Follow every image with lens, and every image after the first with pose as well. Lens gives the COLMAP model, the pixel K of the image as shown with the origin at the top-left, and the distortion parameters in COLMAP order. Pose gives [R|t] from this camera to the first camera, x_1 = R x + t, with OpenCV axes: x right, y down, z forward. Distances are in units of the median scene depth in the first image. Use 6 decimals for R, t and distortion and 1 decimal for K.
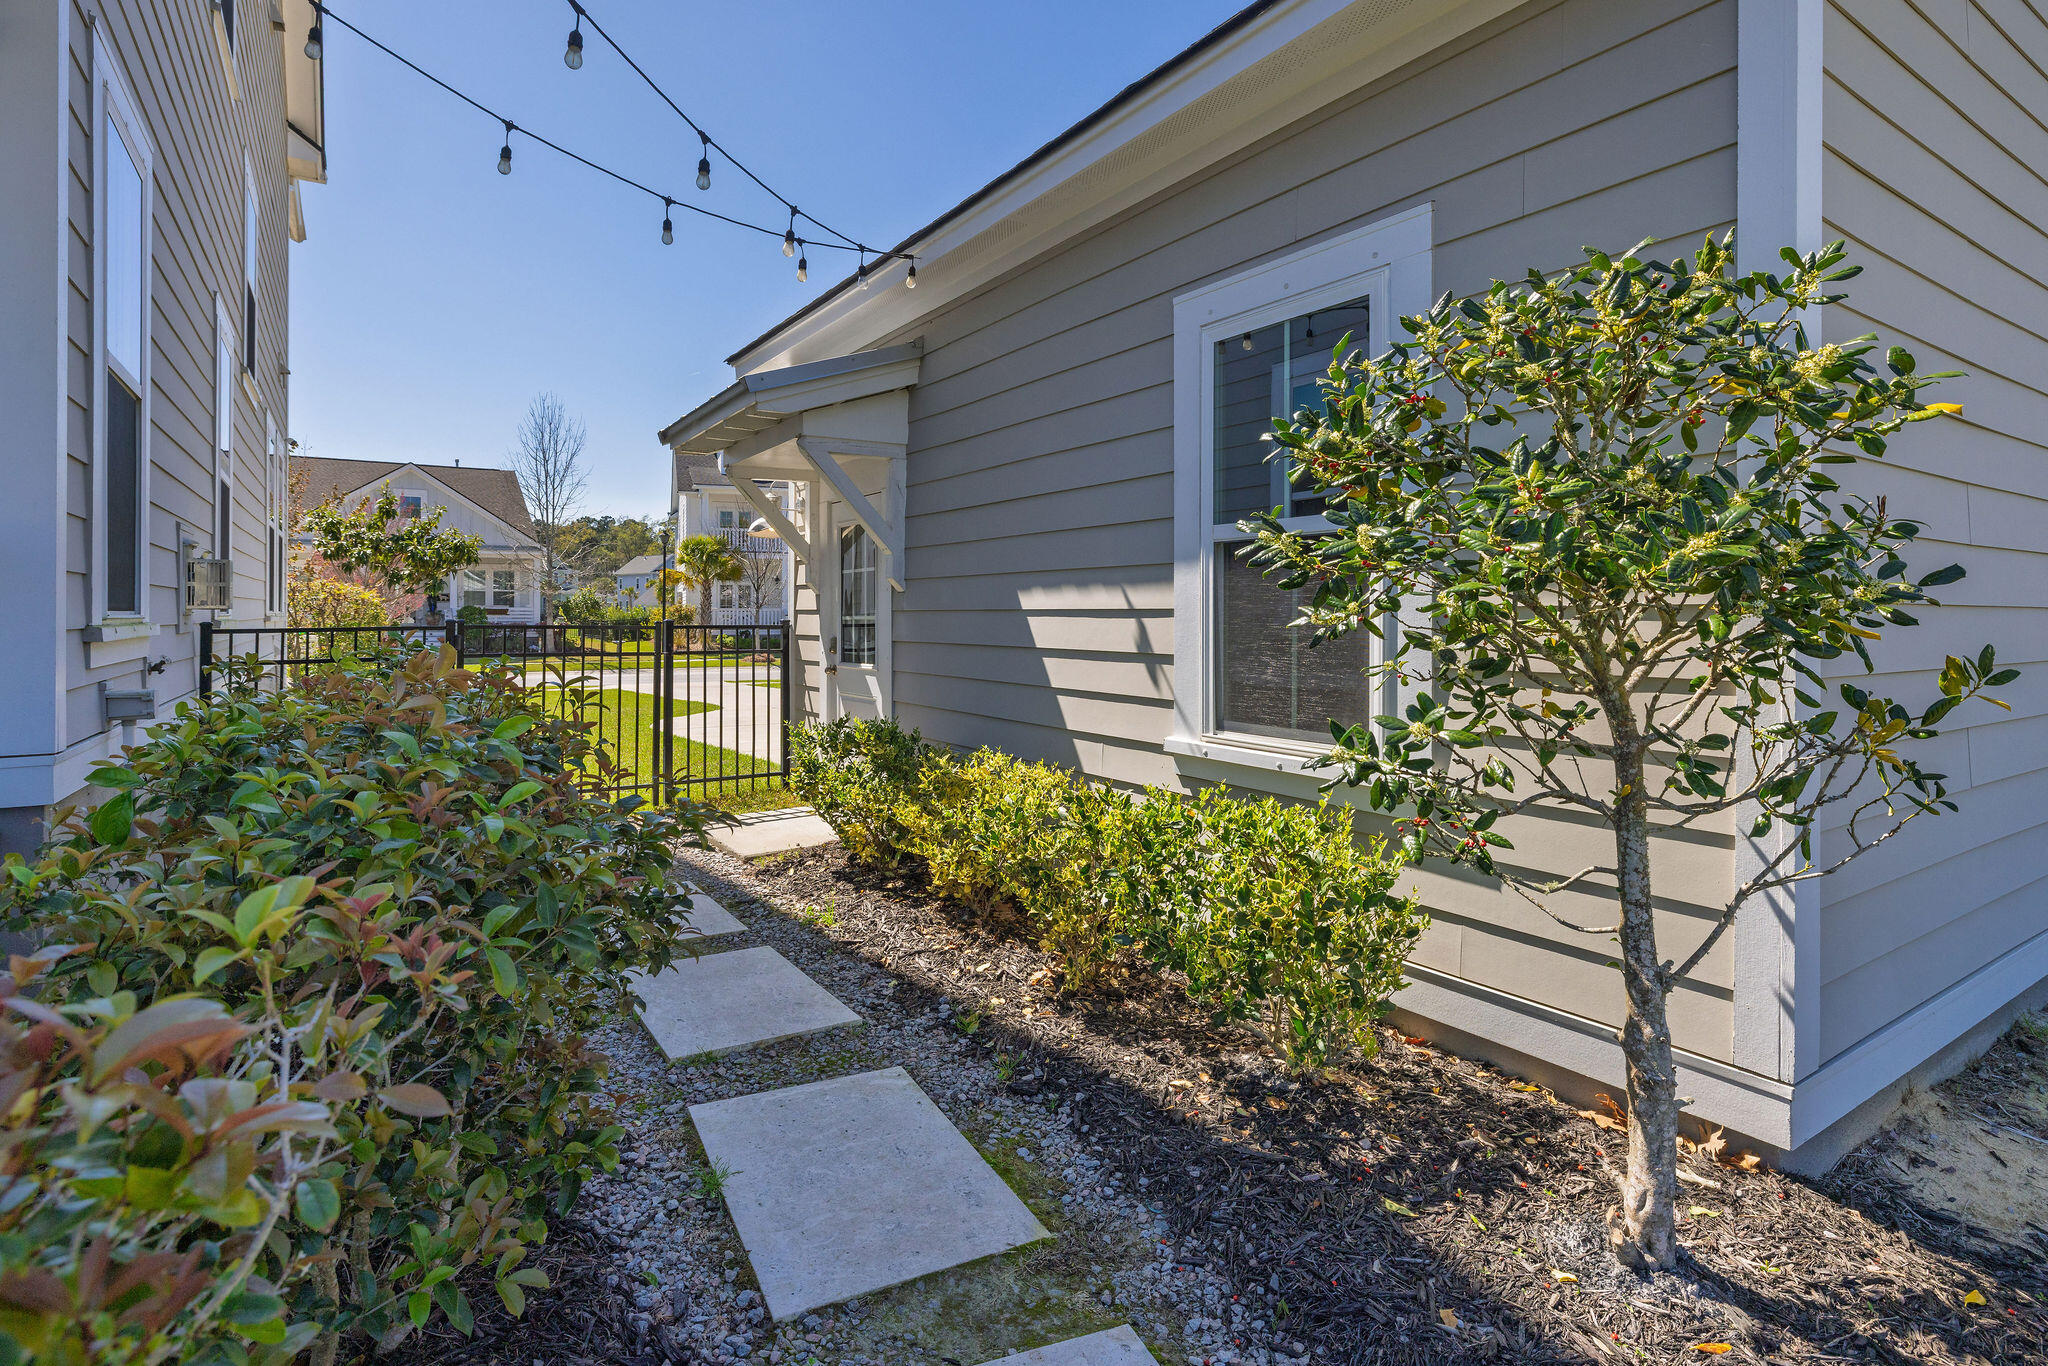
lens RADIAL K [[1019.0, 0, 1032.8], [0, 1019.0, 607.8], [0, 0, 1]] dist [0.001033, 0.000046]
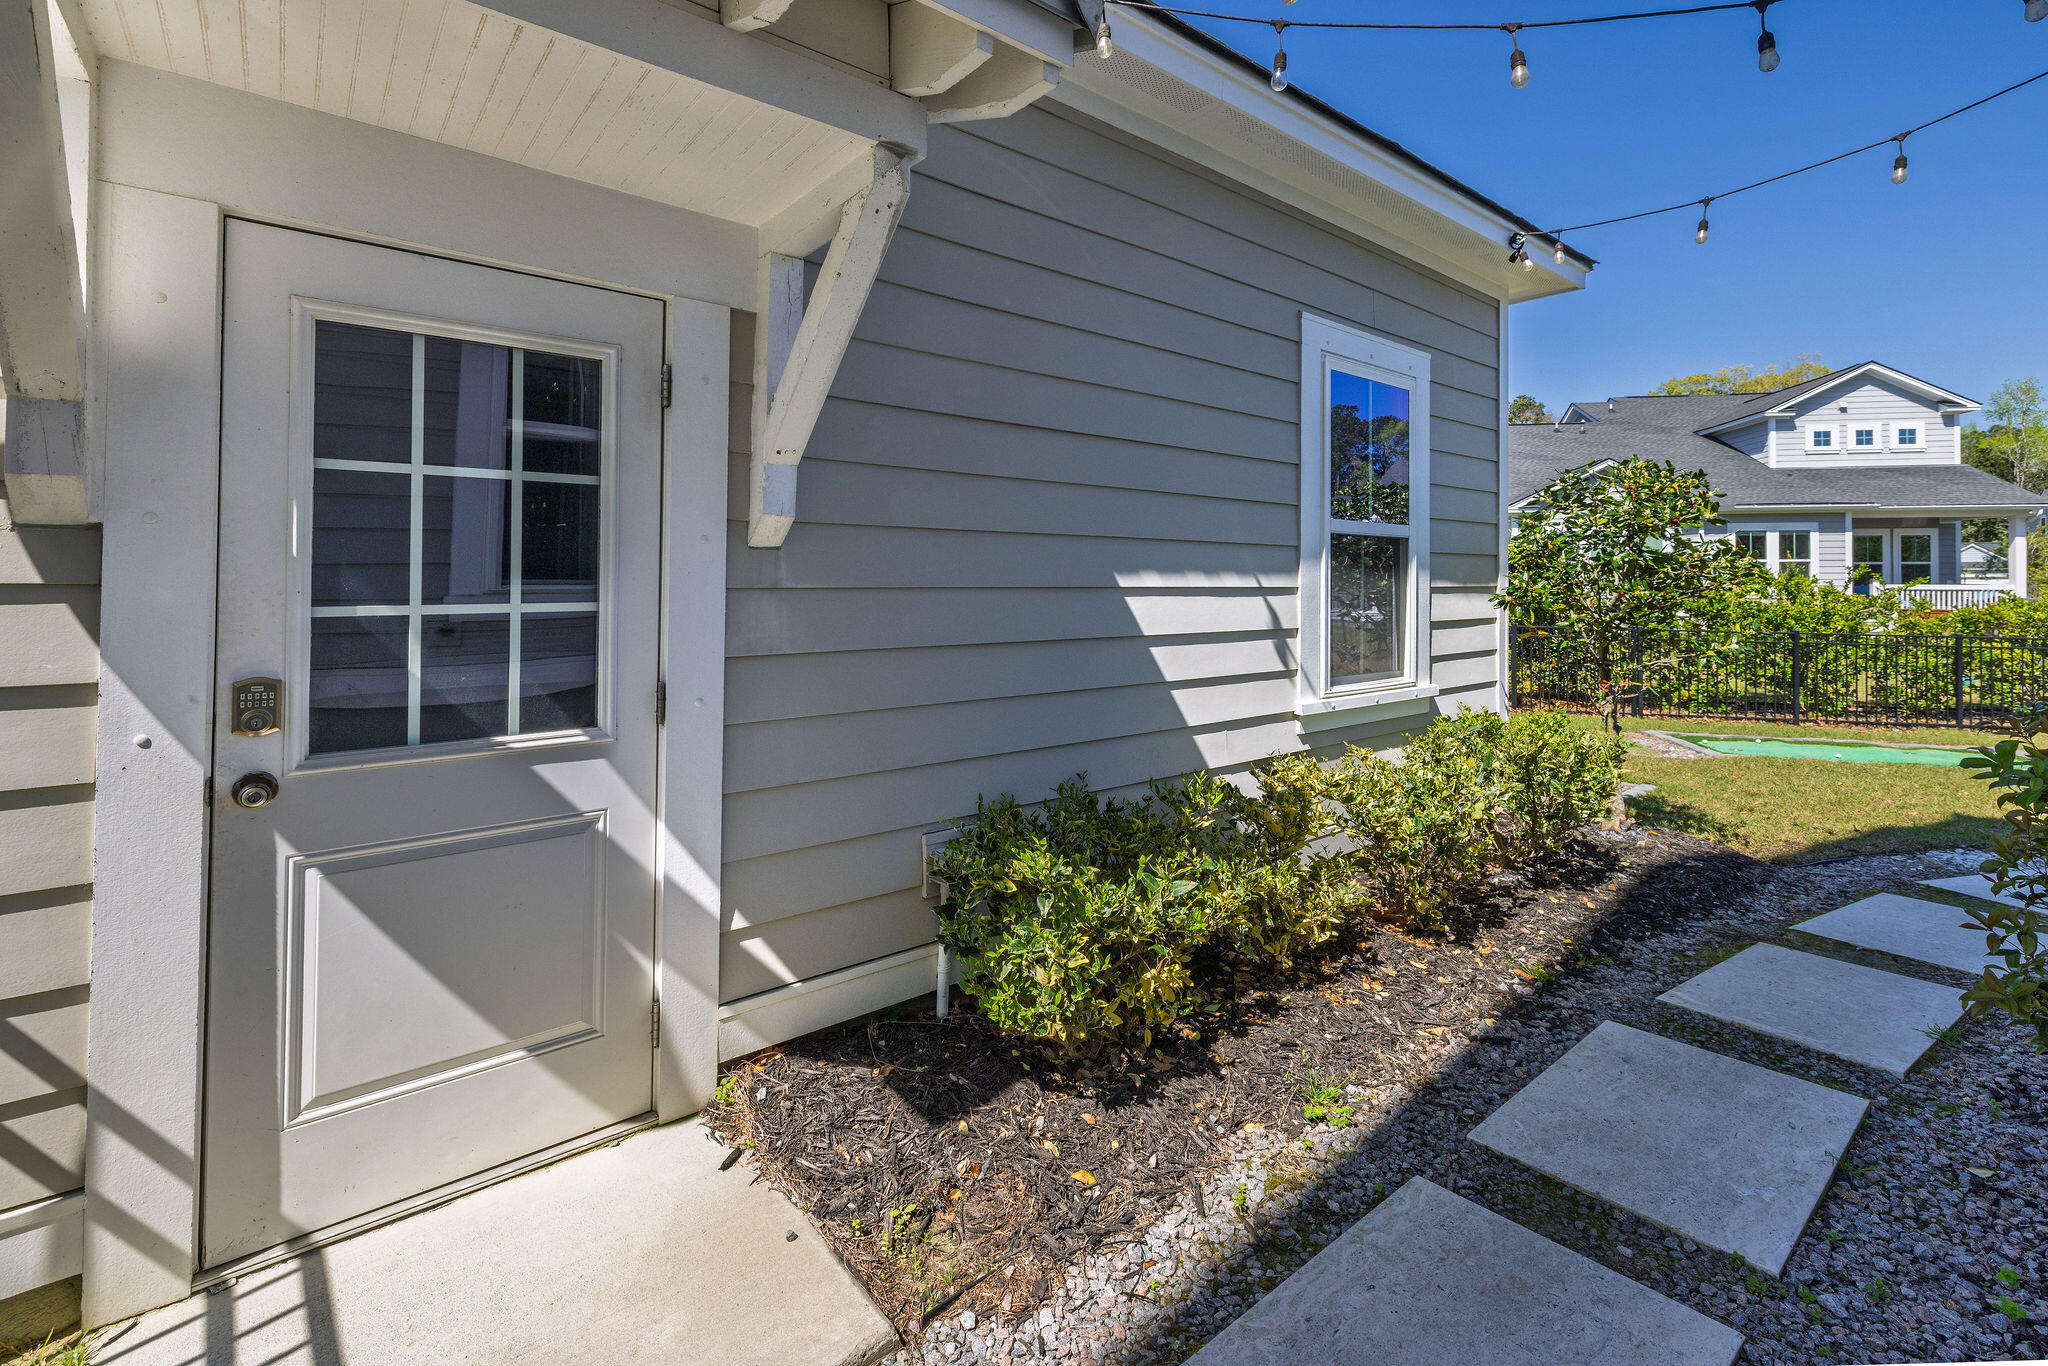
lens RADIAL K [[910.2, 0, 1019.6], [0, 910.2, 575.7], [0, 0, 1]] dist [0.000522, 0.000122]
pose [[-0.089323, 0.013975, 0.995905, -0.815015], [-0.006160, 0.999875, -0.014583, 0.004344], [-0.995984, -0.007437, -0.089226, 1.367684]]
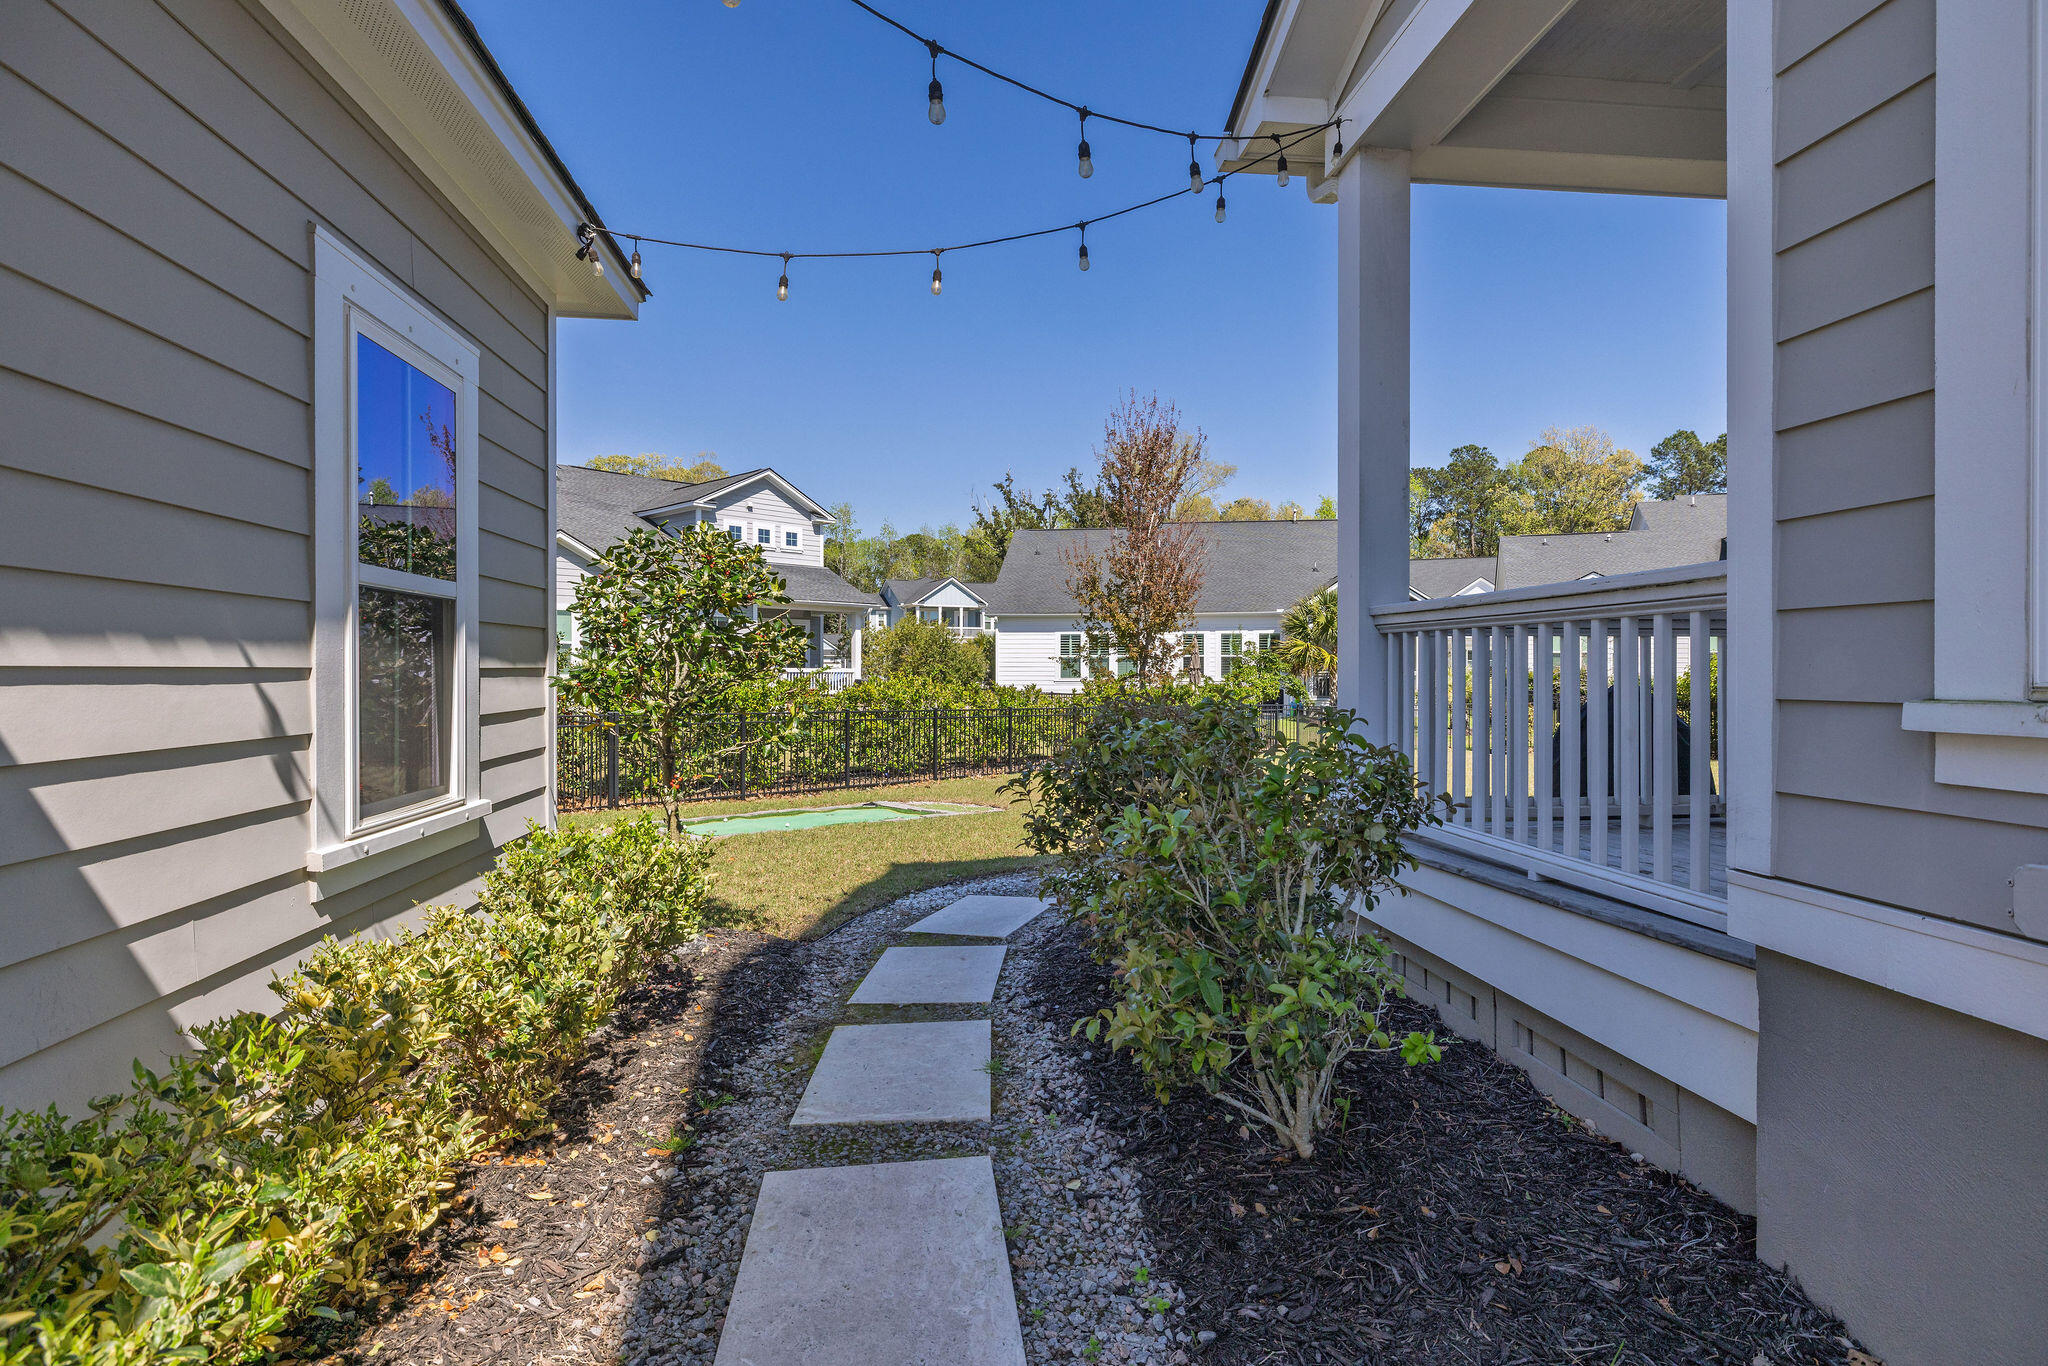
lens RADIAL K [[1066.8, 0, 1016.6], [0, 1066.8, 688.4], [0, 0, 1]] dist [-0.002811, 0.000446]
pose [[-0.886265, -0.005669, 0.463143, -0.617023], [-0.000804, 0.999942, 0.010701, 0.006434], [-0.463177, 0.009112, -0.886219, 1.396701]]
